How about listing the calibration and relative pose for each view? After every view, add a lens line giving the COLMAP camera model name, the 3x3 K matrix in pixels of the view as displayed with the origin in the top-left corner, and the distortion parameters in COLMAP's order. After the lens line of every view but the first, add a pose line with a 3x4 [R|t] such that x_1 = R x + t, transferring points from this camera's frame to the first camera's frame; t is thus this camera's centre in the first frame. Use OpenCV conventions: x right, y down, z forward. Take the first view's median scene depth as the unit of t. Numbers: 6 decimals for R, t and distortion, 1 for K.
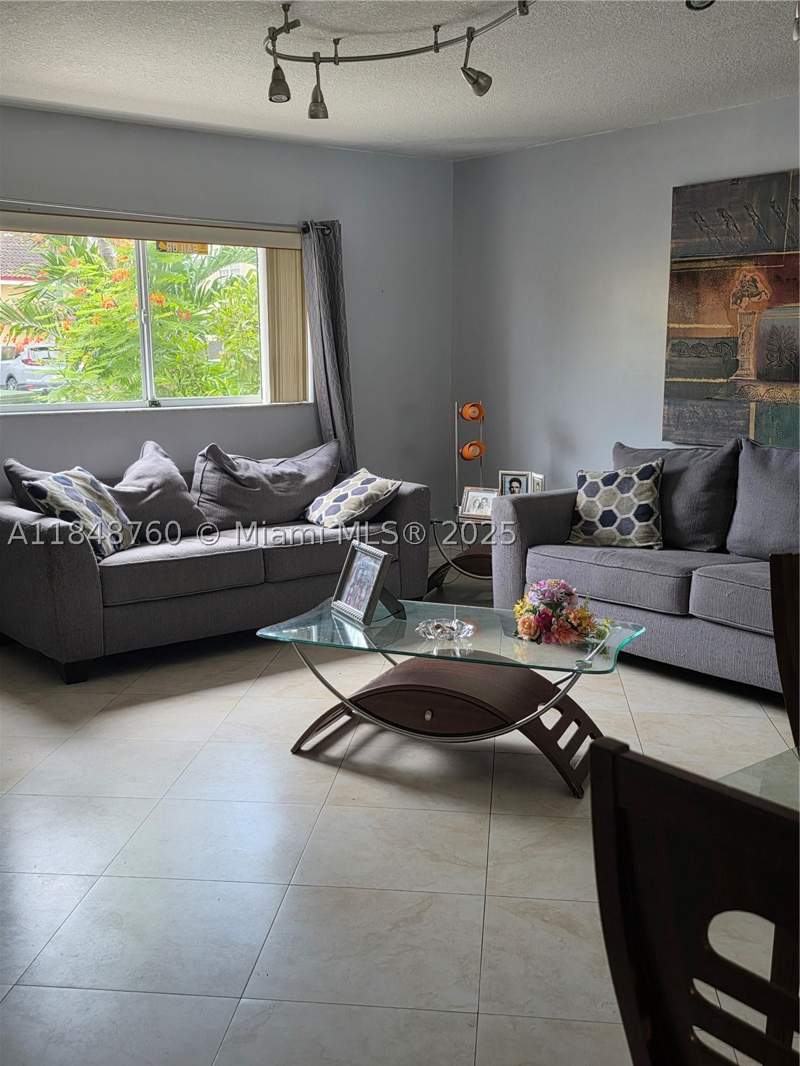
lens RADIAL K [[1097.9, 0, 371.0], [0, 1097.9, 561.6], [0, 0, 1]] dist [0.192052, -0.386817]
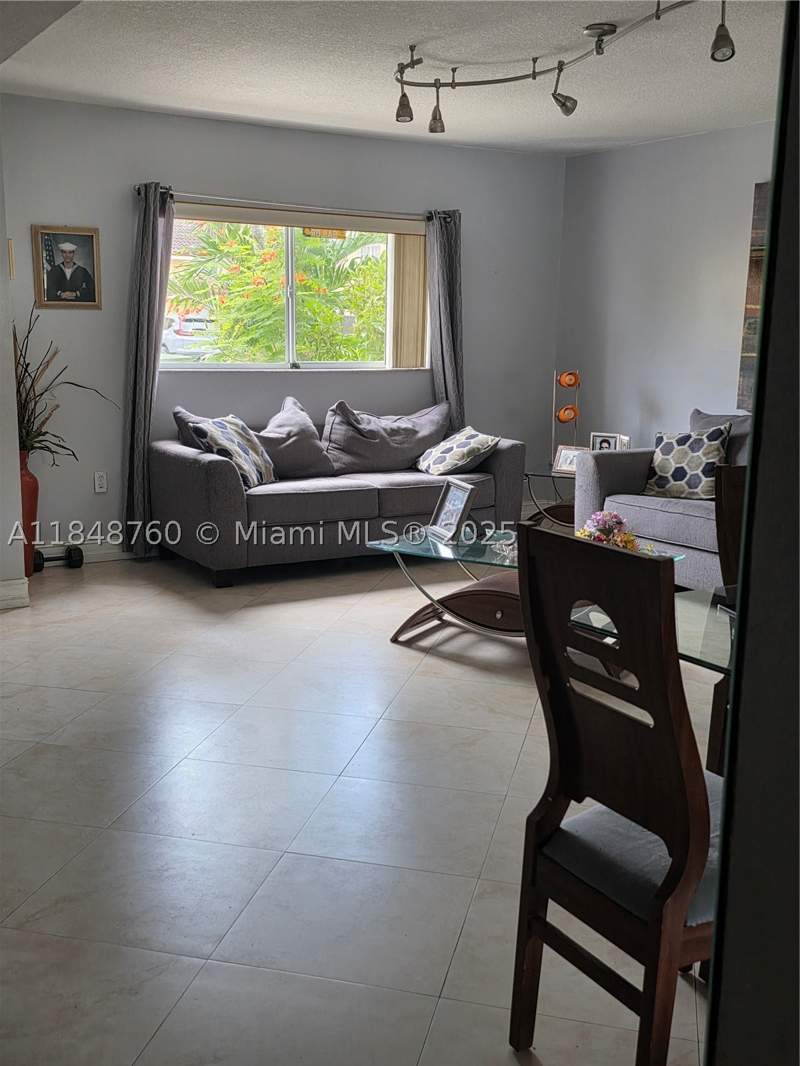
lens RADIAL K [[1097.9, 0, 371.0], [0, 1097.9, 561.6], [0, 0, 1]] dist [0.192052, -0.386817]
pose [[0.992310, 0.046279, -0.114799, 0.033746], [-0.044070, 0.998793, 0.021709, 0.040578], [0.115665, -0.016483, 0.993151, -0.182945]]
